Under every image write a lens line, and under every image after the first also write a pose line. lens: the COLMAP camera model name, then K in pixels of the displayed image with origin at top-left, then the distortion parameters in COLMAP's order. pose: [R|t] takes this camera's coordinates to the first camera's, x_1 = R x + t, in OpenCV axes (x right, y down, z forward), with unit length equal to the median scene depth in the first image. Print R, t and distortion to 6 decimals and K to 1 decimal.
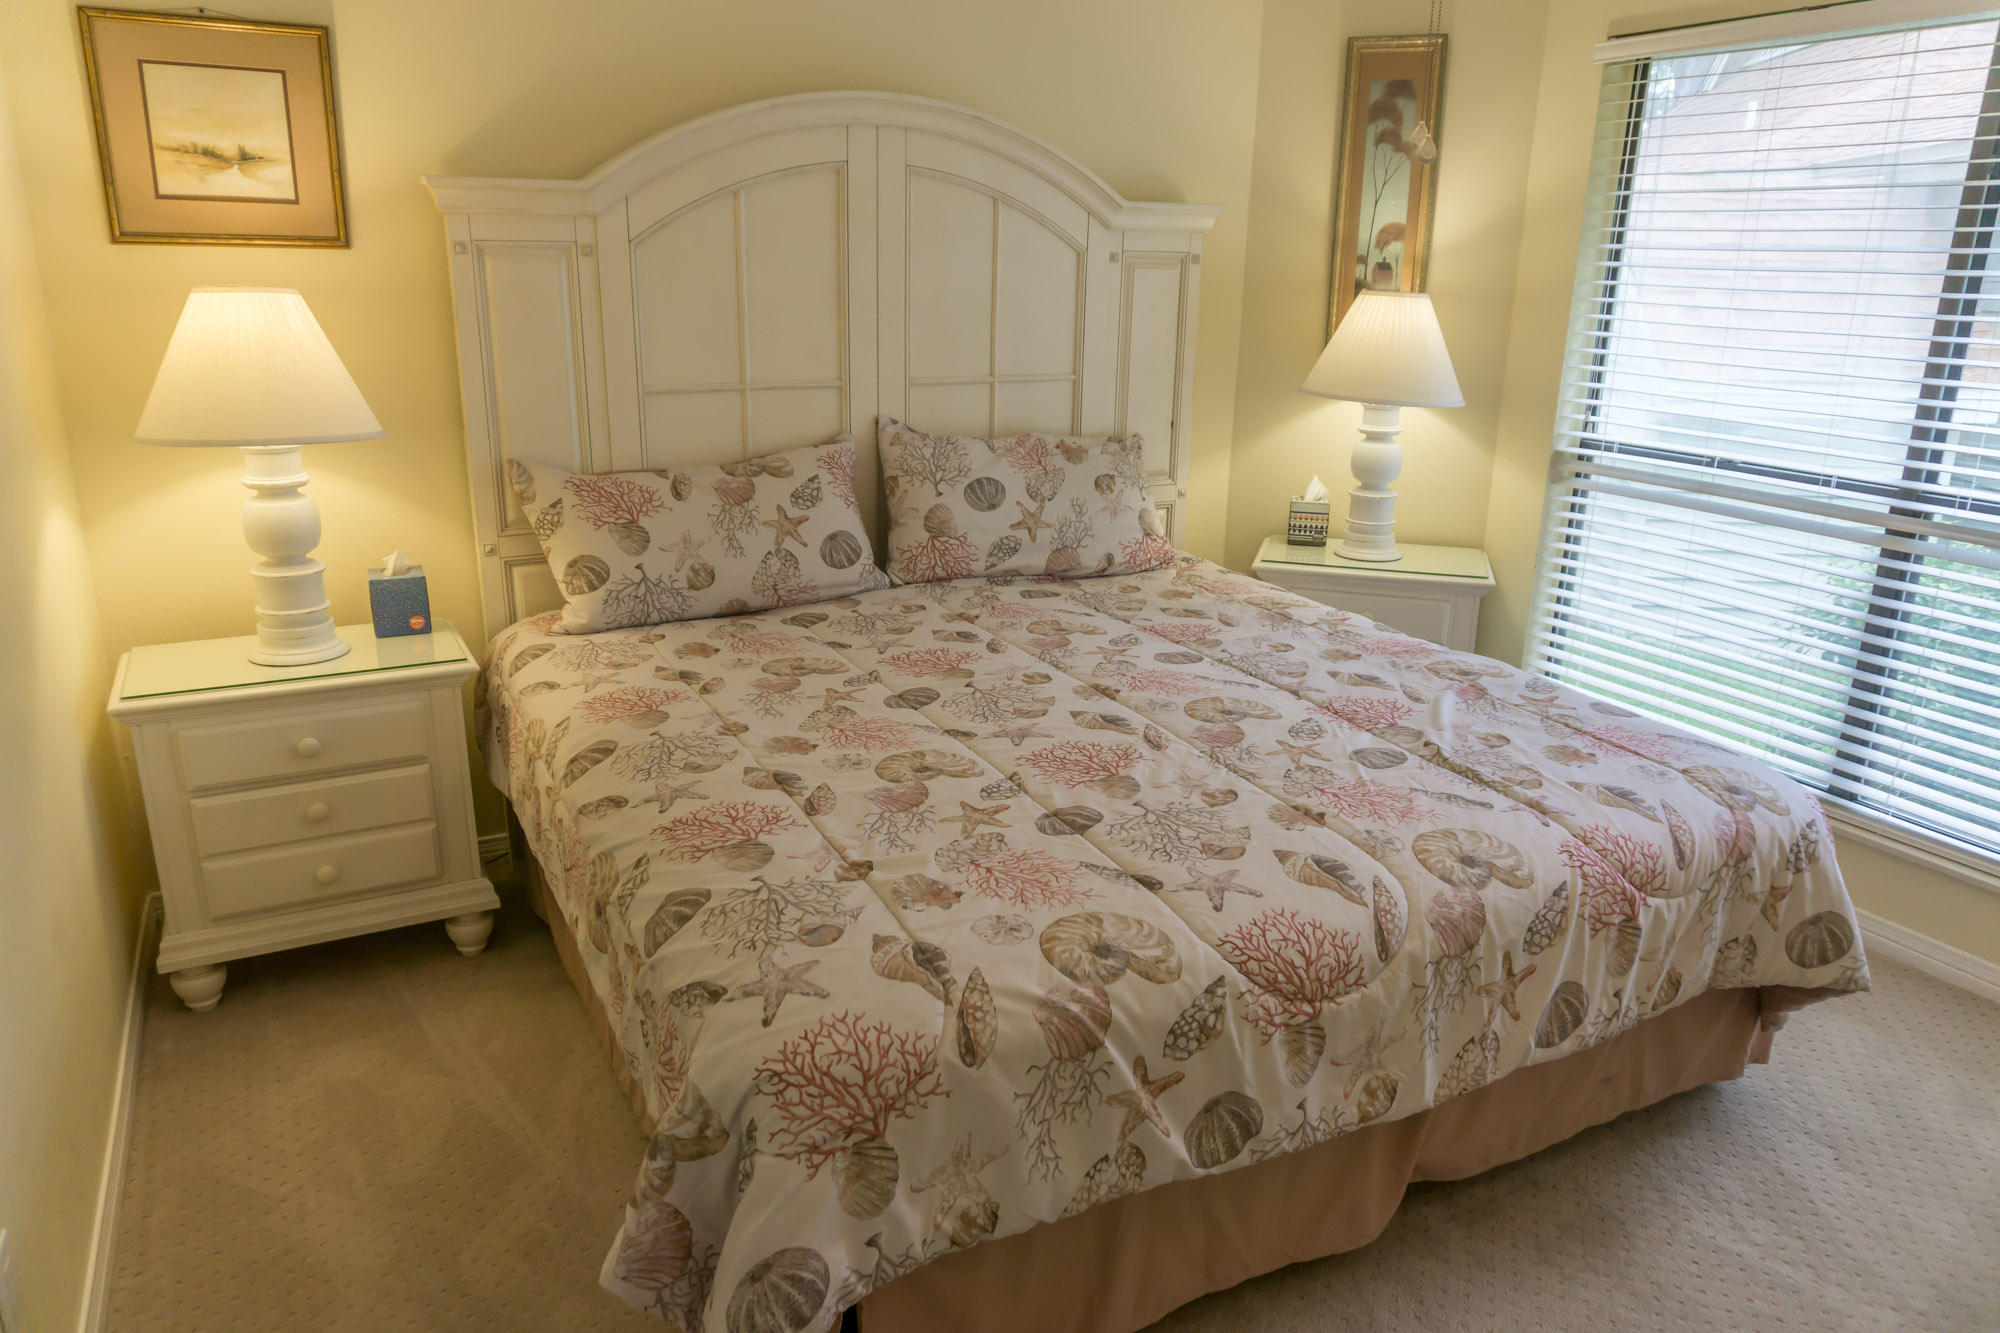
lens RADIAL K [[1339.9, 0, 992.0], [0, 1339.9, 677.9], [0, 0, 1]] dist [-0.022454, -0.001358]
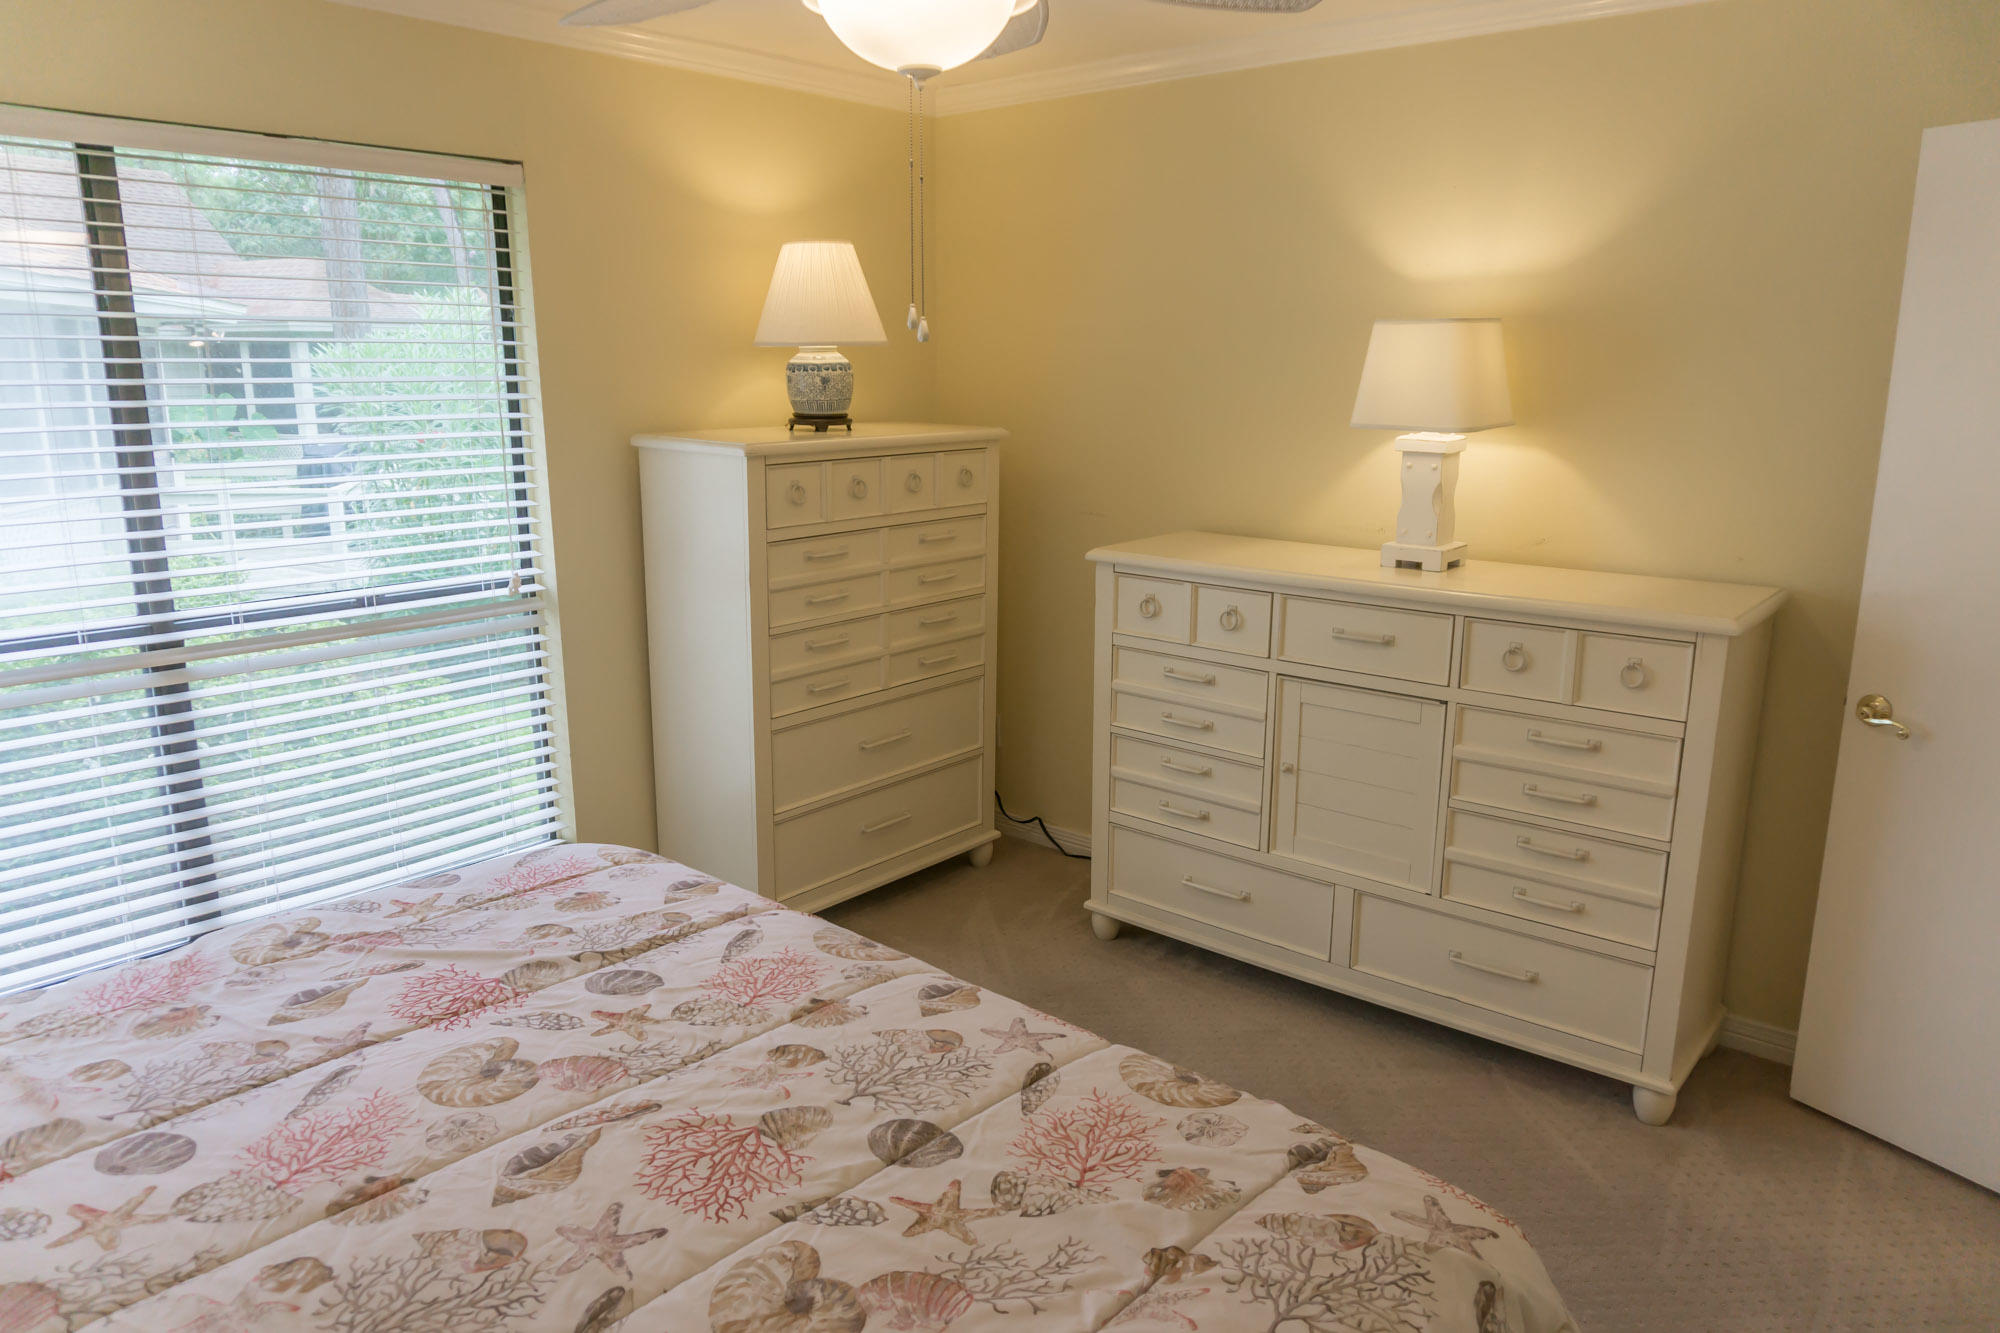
lens RADIAL K [[1339.9, 0, 988.8], [0, 1339.9, 681.1], [0, 0, 1]] dist [-0.022454, -0.001358]
pose [[-0.370320, -0.228998, 0.900235, -0.520593], [0.269692, 0.900886, 0.340104, -0.338962], [-0.888892, 0.368734, -0.271857, 0.929673]]
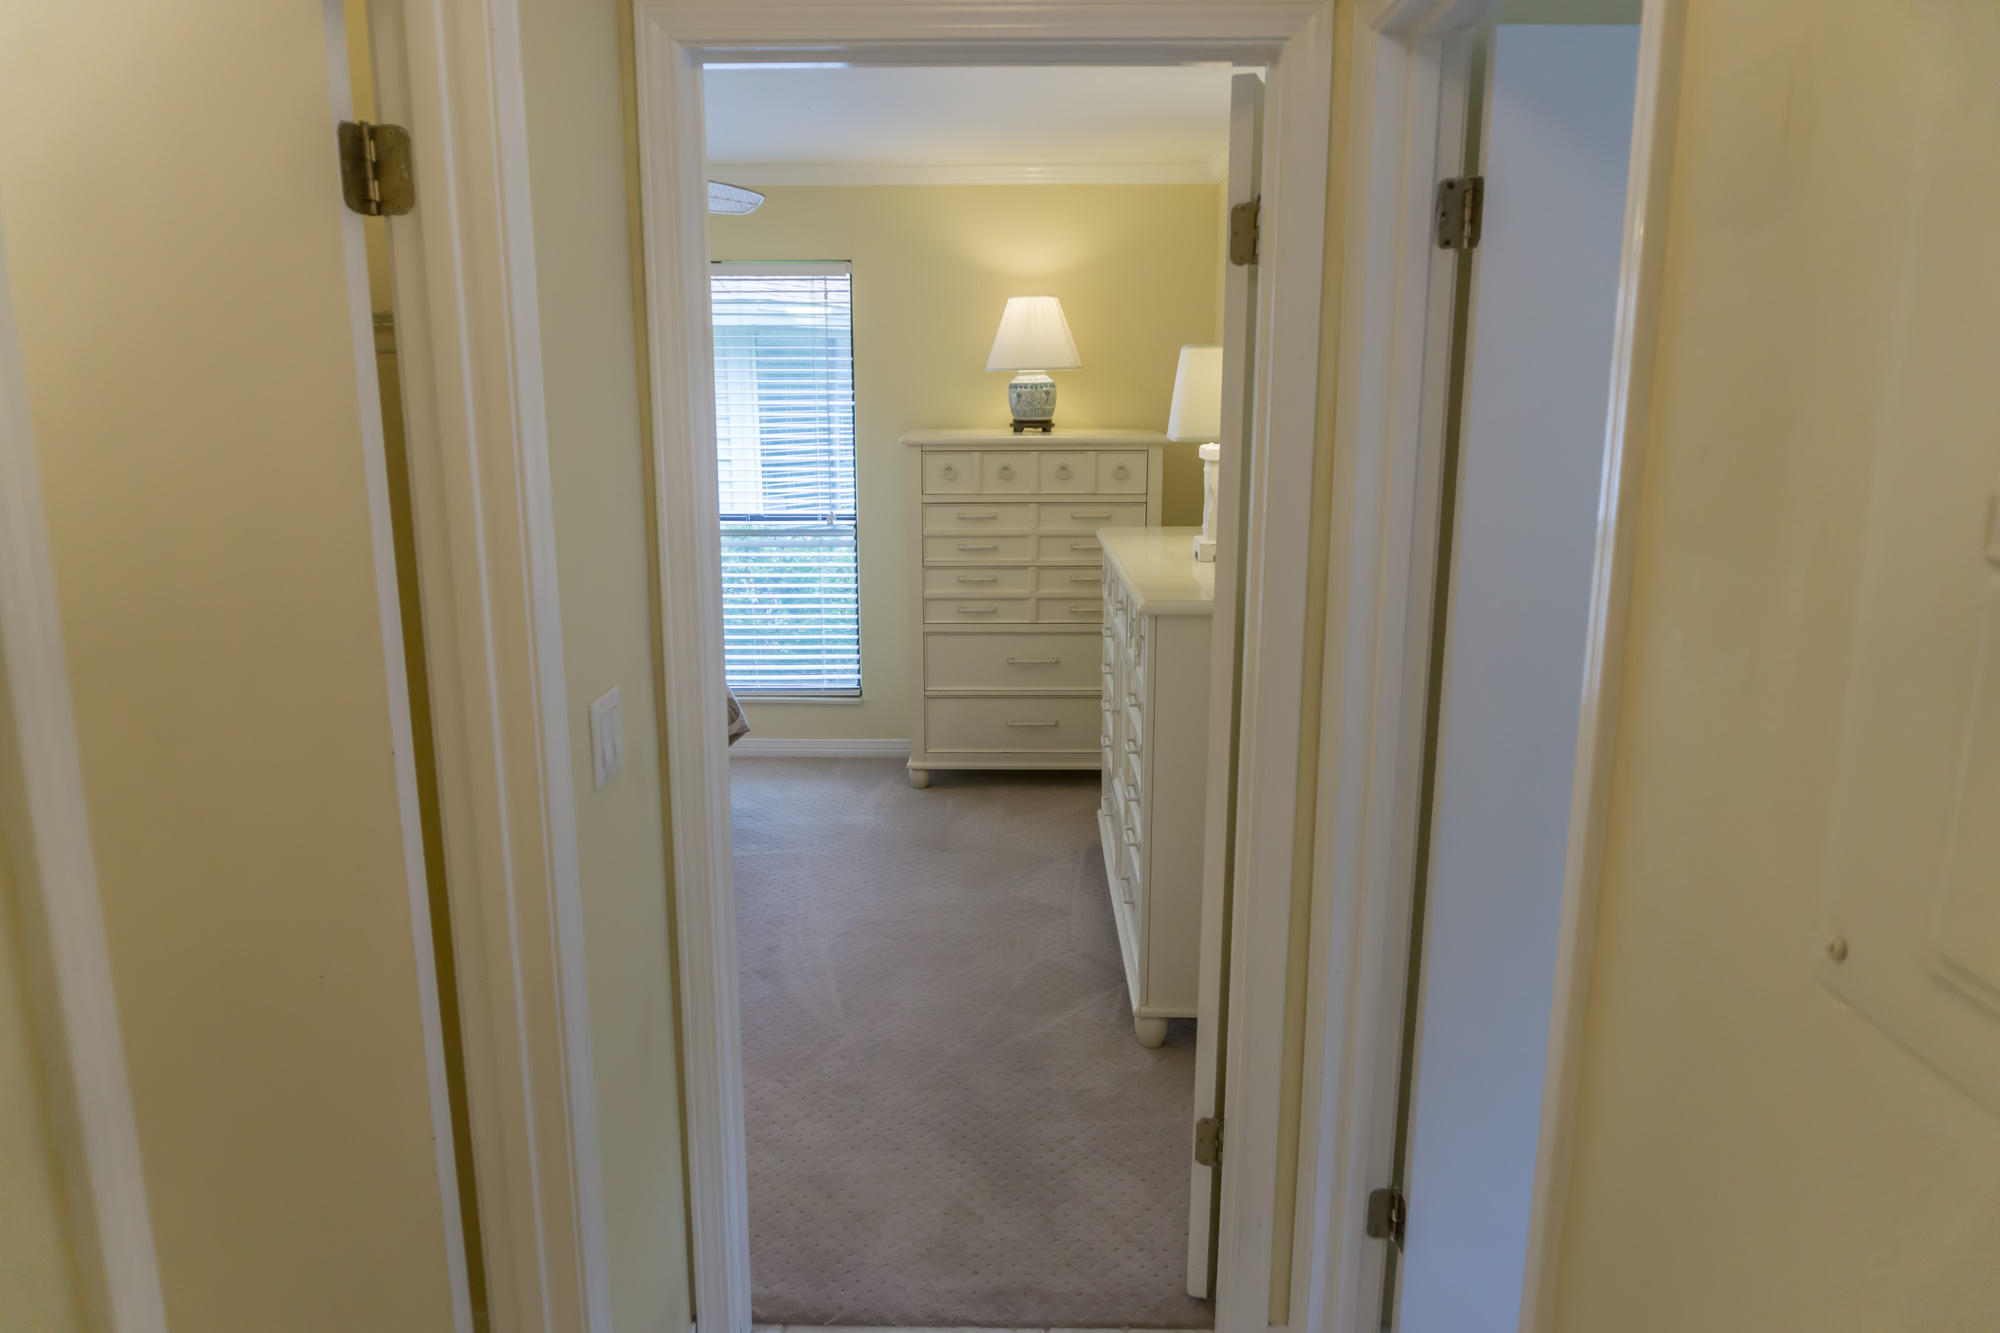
lens RADIAL K [[1302.8, 0, 1004.9], [0, 1302.8, 656.1], [0, 0, 1]] dist [-0.004793, 0.000009]
pose [[0.489830, -0.192025, 0.850407, -0.859031], [0.266007, 0.961846, 0.063969, 0.088668], [-0.830245, 0.194881, 0.522221, -0.451612]]
